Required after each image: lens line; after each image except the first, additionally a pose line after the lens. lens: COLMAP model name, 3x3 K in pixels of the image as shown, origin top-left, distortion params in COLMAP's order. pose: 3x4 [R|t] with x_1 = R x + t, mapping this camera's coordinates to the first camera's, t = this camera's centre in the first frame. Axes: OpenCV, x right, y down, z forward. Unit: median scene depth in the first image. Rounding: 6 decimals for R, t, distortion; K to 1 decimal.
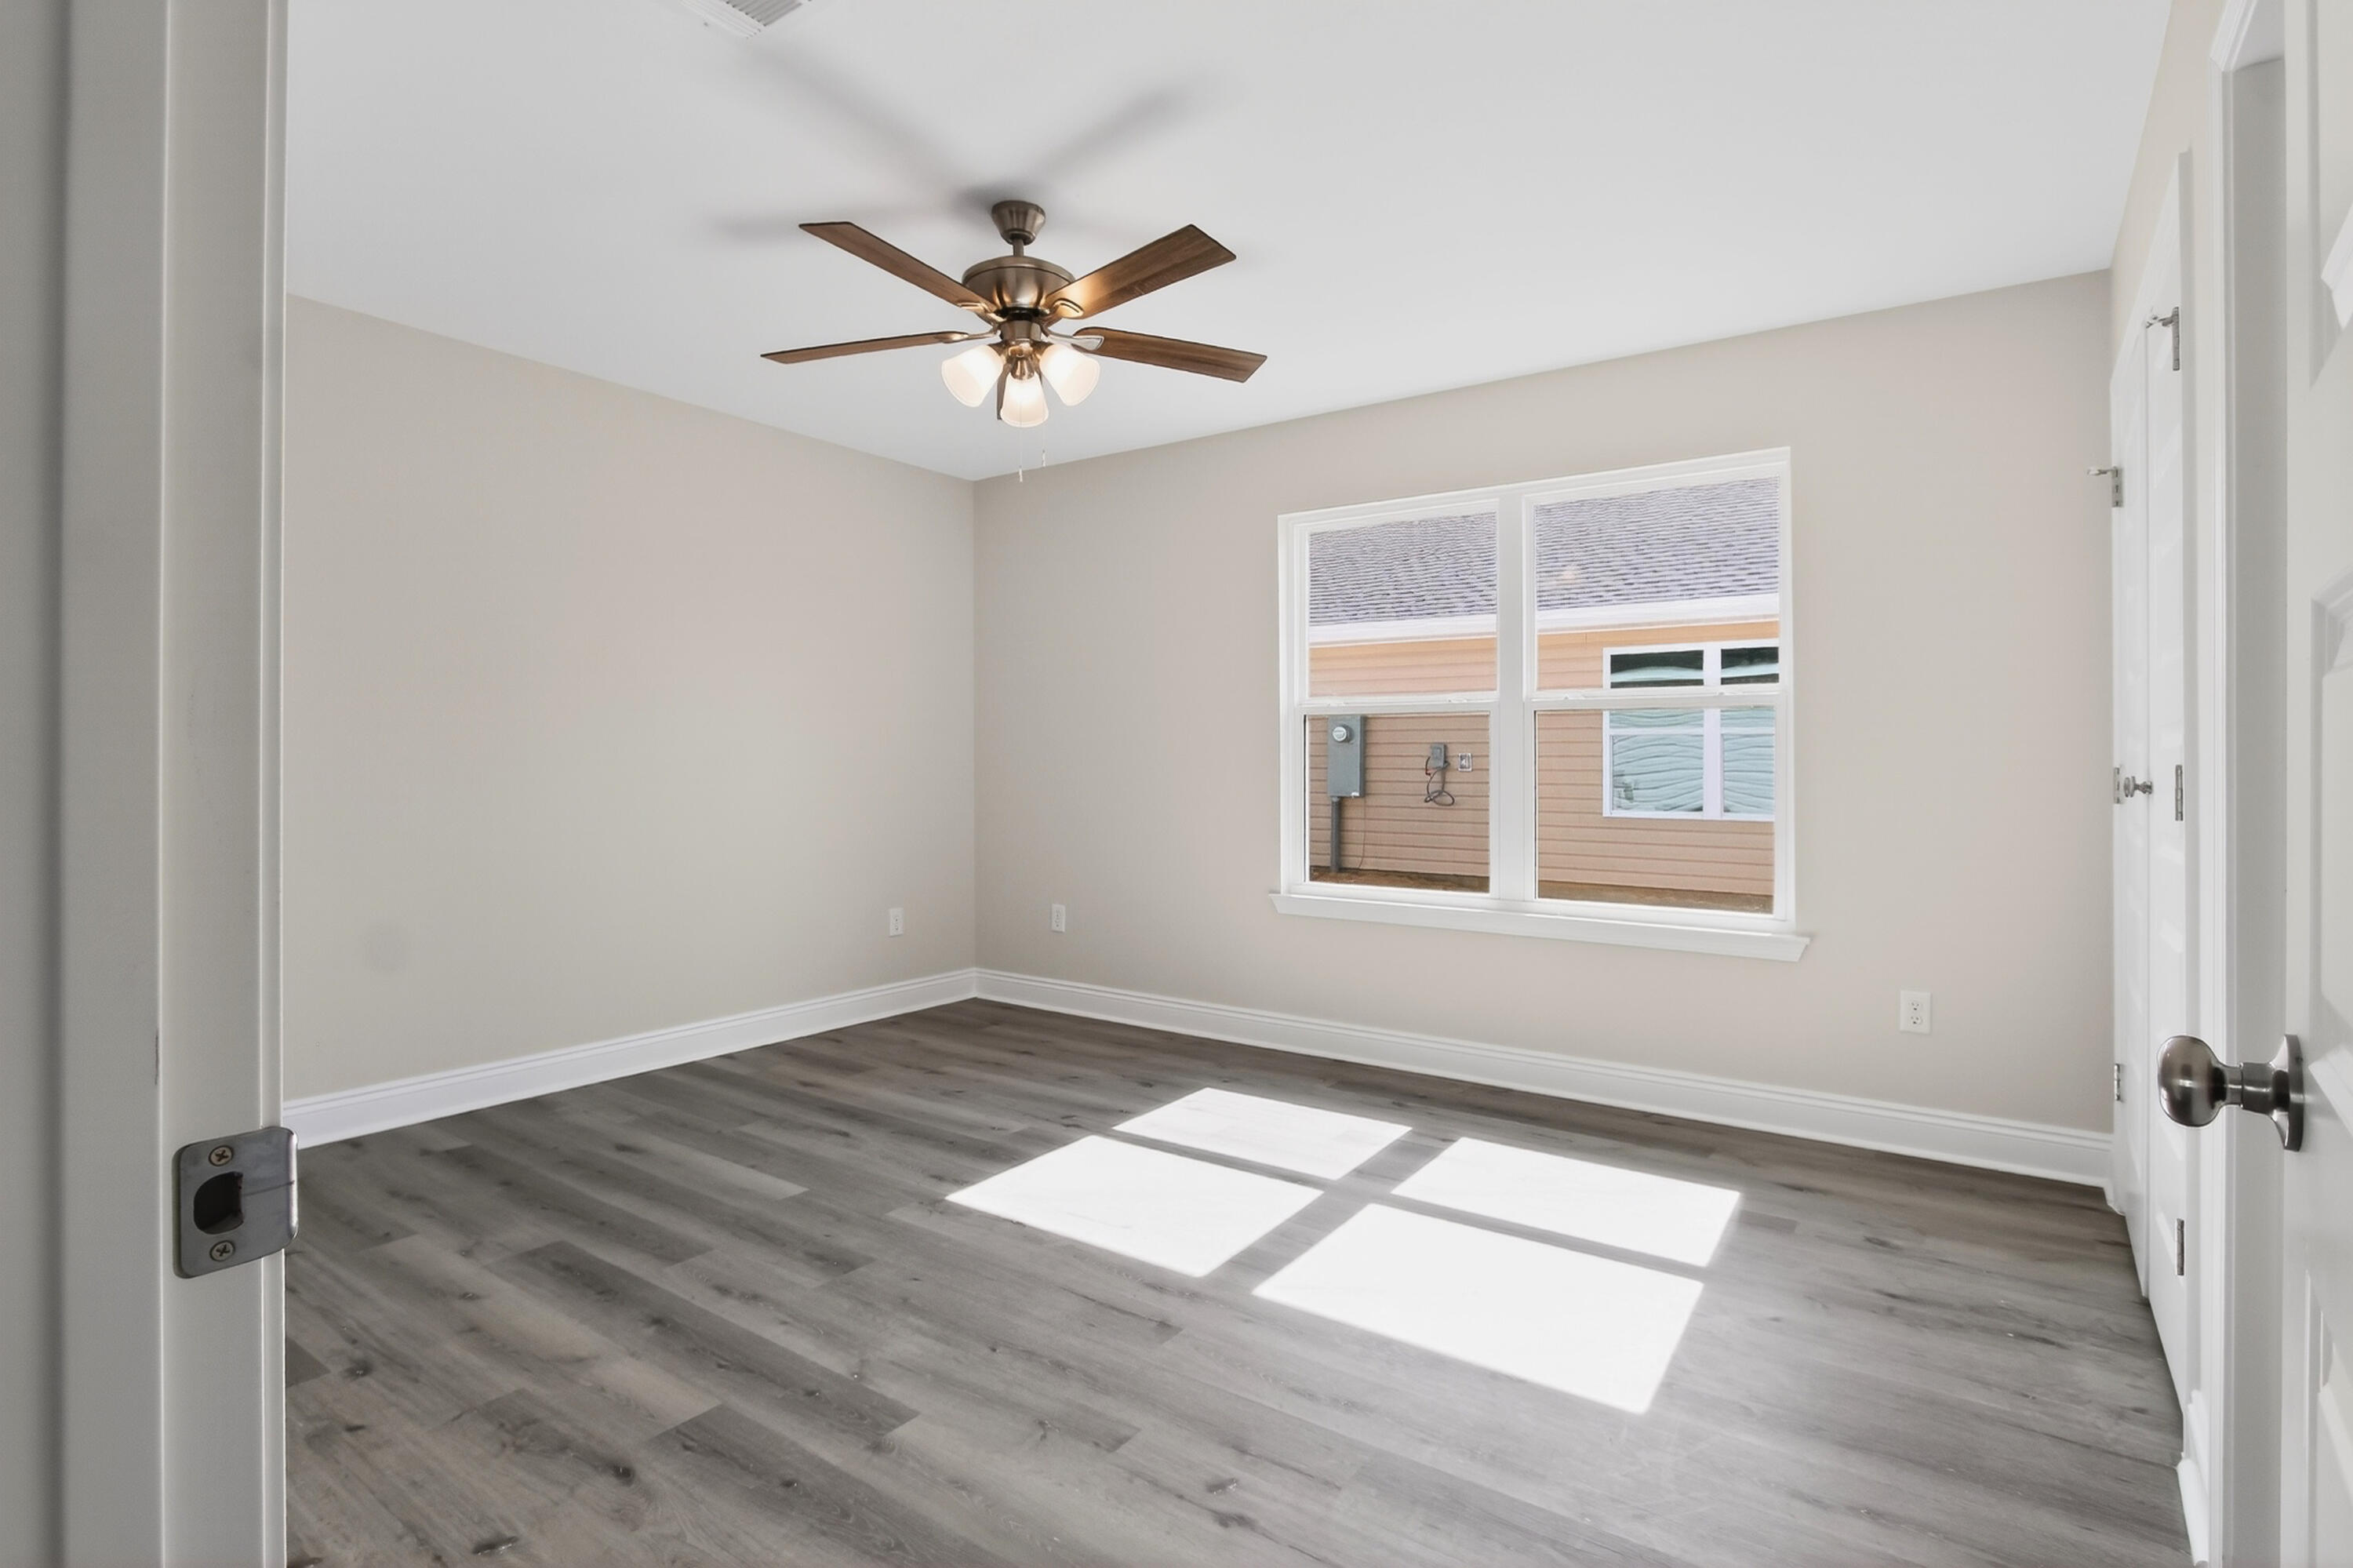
lens RADIAL K [[1137.8, 0, 1134.1], [0, 1137.8, 756.6], [0, 0, 1]] dist [-0.005124, -0.000634]
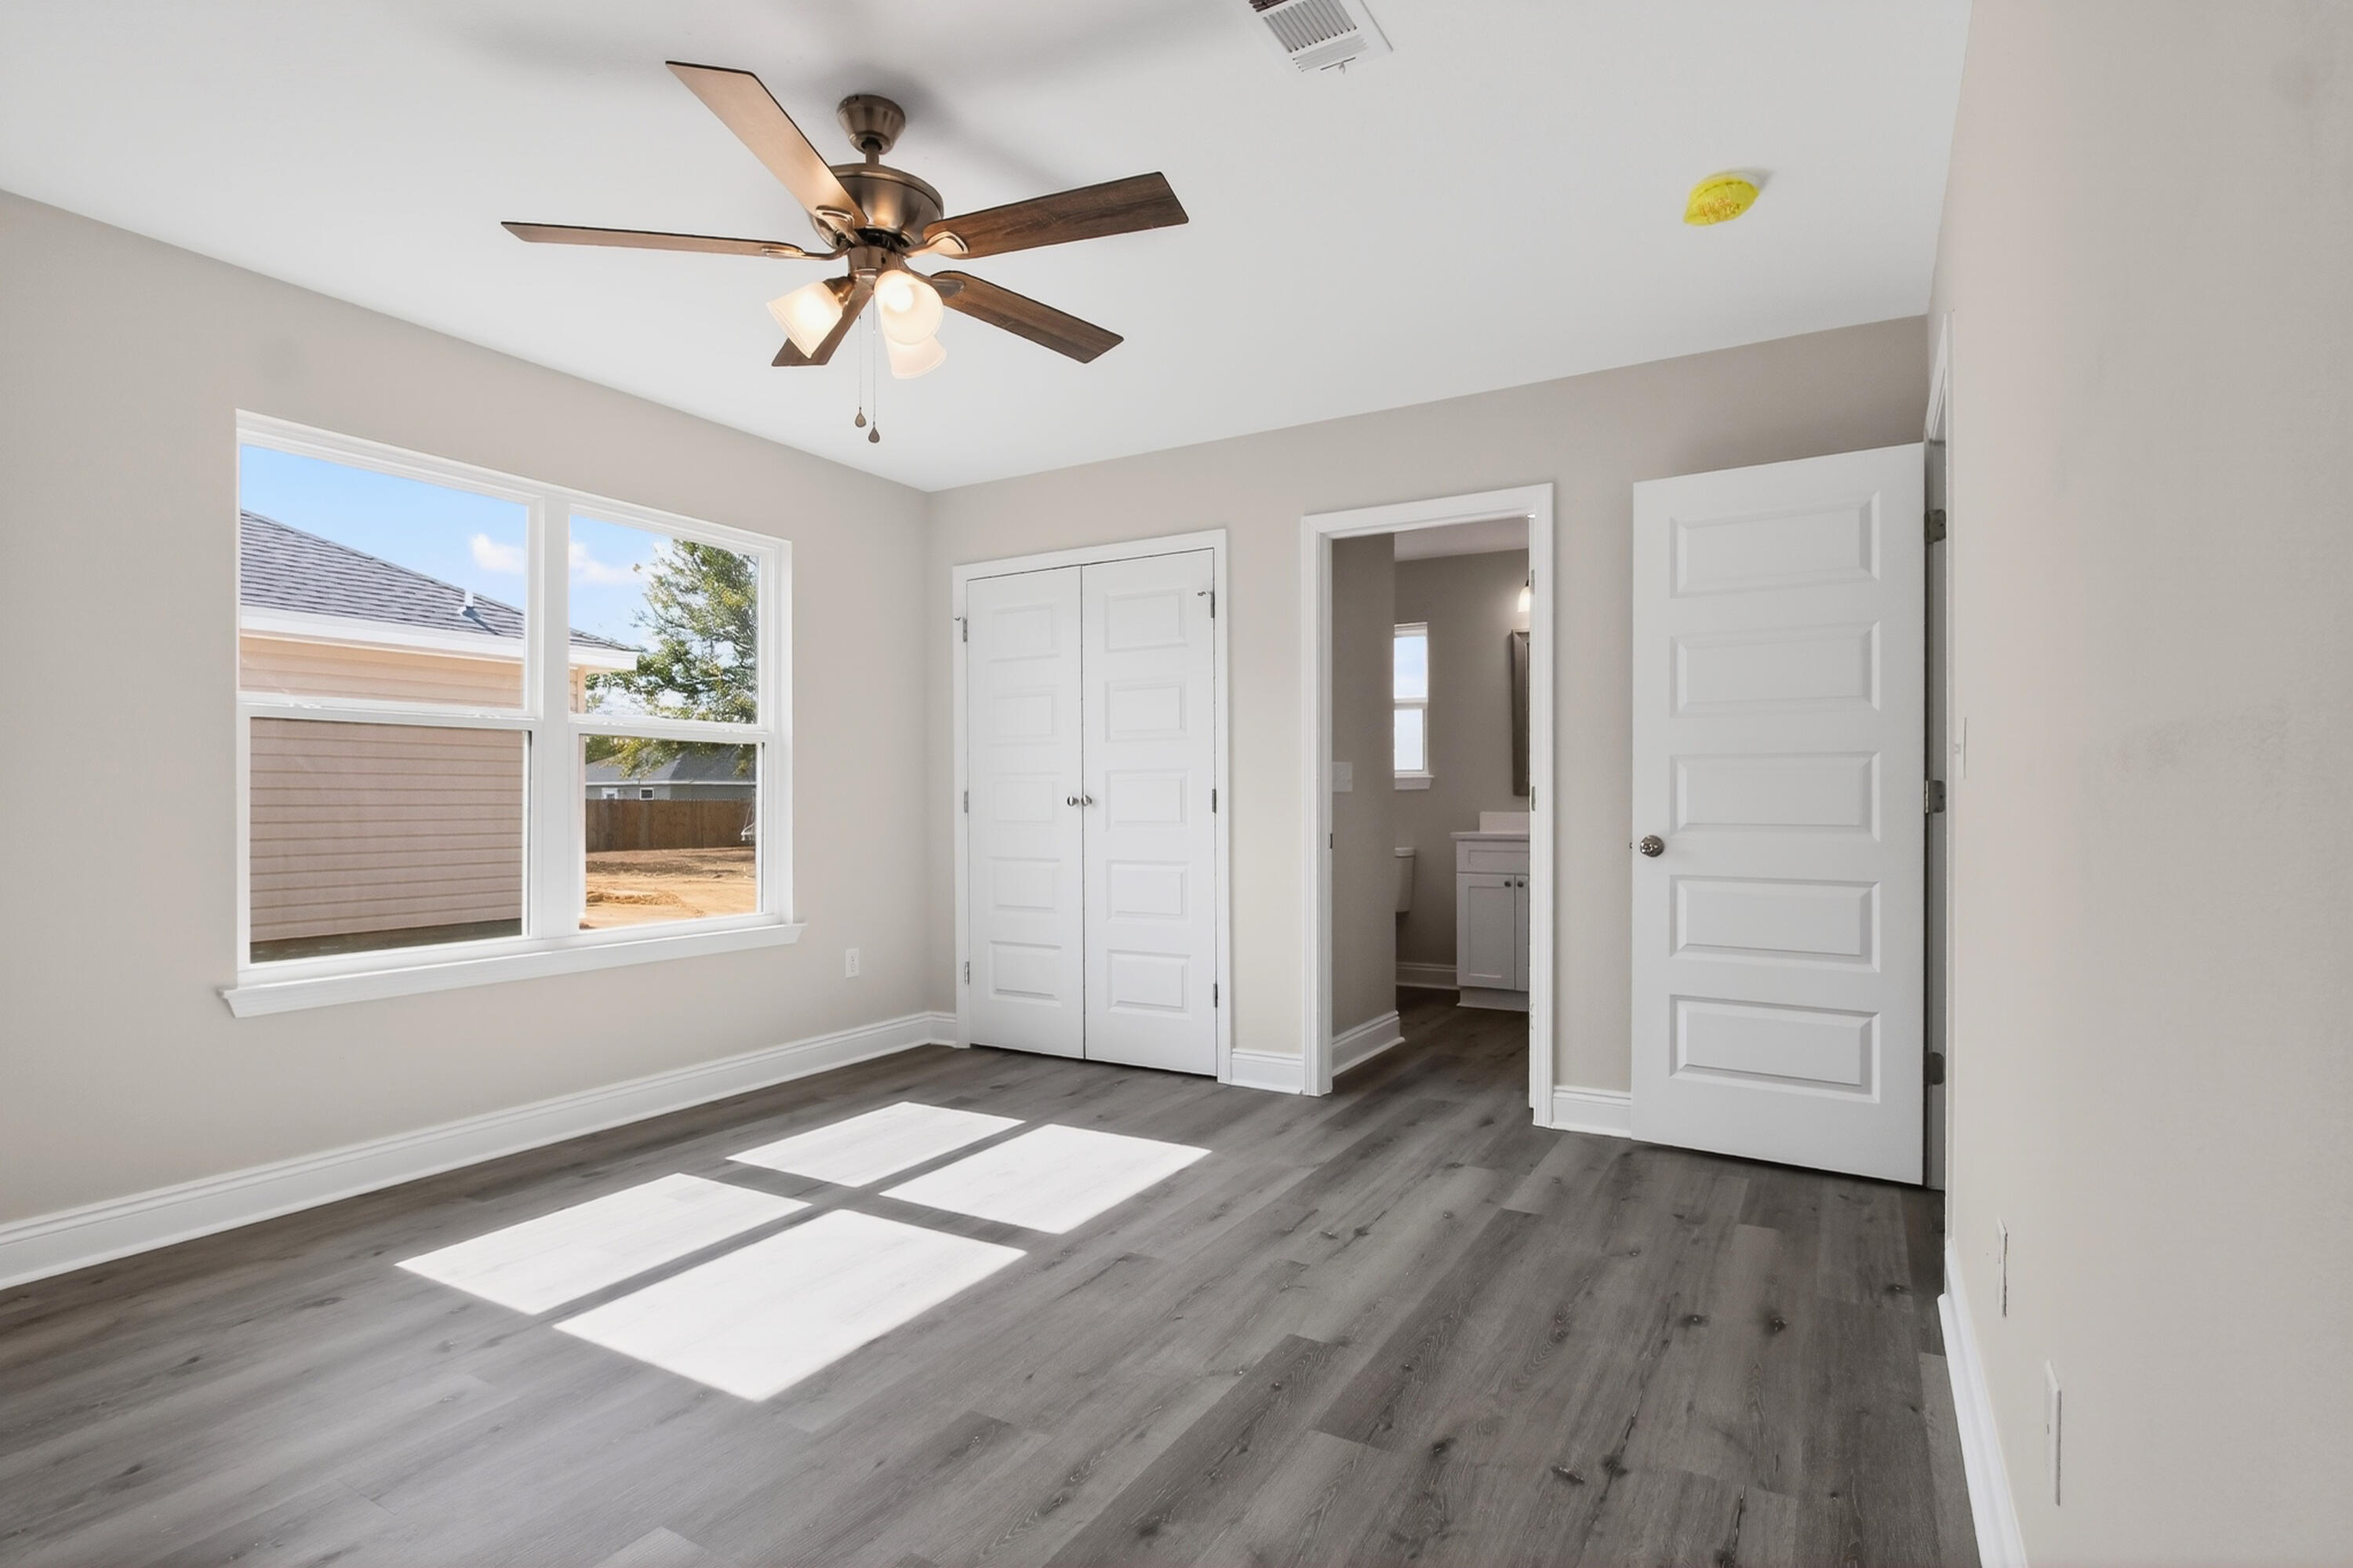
lens RADIAL K [[1156.4, 0, 1177.6], [0, 1156.4, 800.0], [0, 0, 1]] dist [0.000212, -0.000045]
pose [[-0.102438, -0.000700, 0.994739, -1.039377], [-0.005760, 0.999983, 0.000111, 0.016991], [-0.994723, -0.005718, -0.102440, 0.939457]]
